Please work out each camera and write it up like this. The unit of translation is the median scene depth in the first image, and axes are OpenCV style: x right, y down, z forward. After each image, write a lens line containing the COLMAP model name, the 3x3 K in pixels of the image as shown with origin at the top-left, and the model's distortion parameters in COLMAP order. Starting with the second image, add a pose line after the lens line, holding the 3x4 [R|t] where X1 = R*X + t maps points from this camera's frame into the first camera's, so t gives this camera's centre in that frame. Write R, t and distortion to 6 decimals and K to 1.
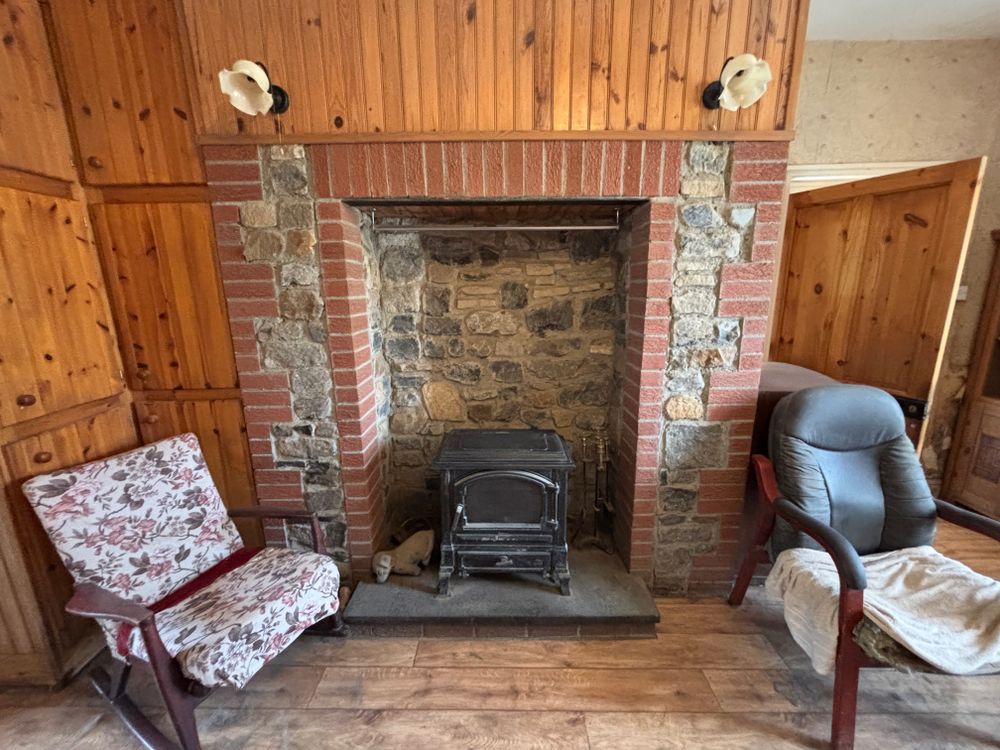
lens RADIAL K [[406.8, 0, 502.2], [0, 406.8, 372.9], [0, 0, 1]] dist [0.001691, -0.000209]
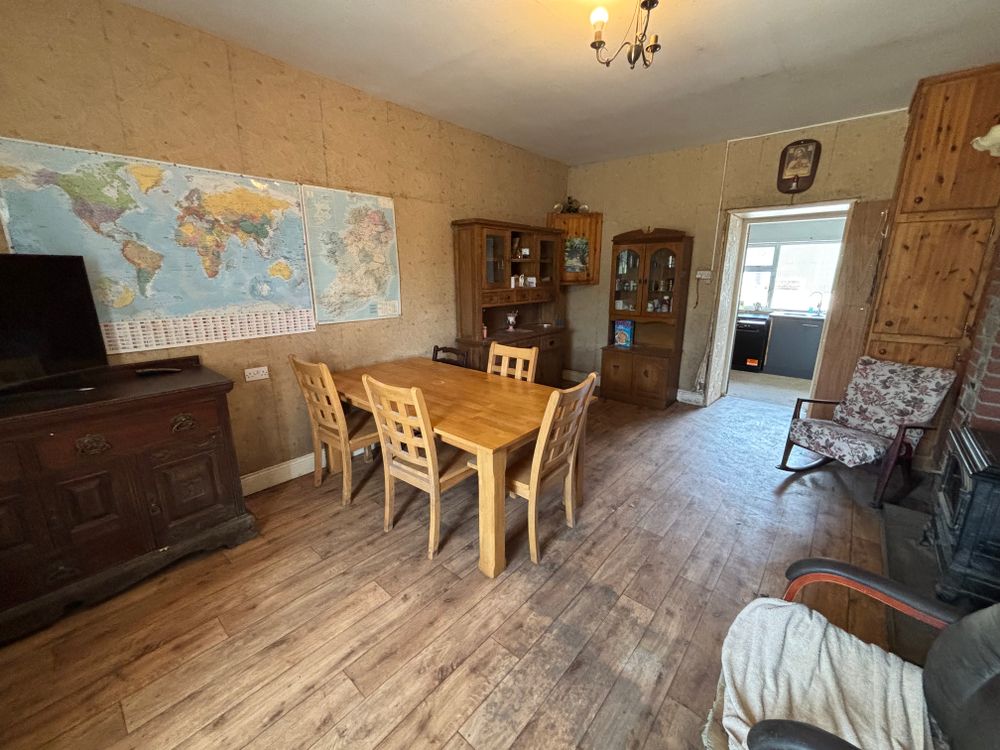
lens RADIAL K [[406.8, 0, 490.5], [0, 406.8, 370.1], [0, 0, 1]] dist [0.001691, -0.000209]
pose [[-0.657822, 0.191998, -0.728291, 1.555234], [-0.156993, 0.910769, 0.381906, -0.170602], [0.736630, 0.365563, -0.568982, 0.645358]]
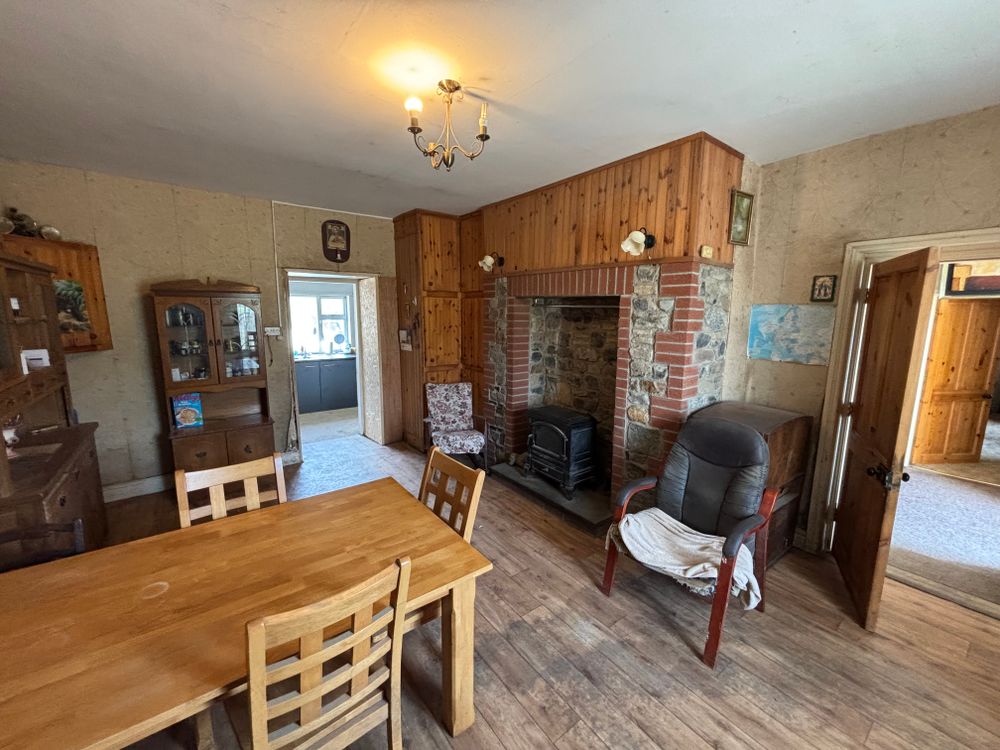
lens RADIAL K [[406.8, 0, 497.7], [0, 406.8, 374.7], [0, 0, 1]] dist [0.001691, -0.000209]
pose [[0.610877, 0.142950, -0.778714, 1.477149], [-0.188683, 0.981511, 0.032162, -0.020427], [0.768914, 0.127283, 0.626554, -0.547804]]
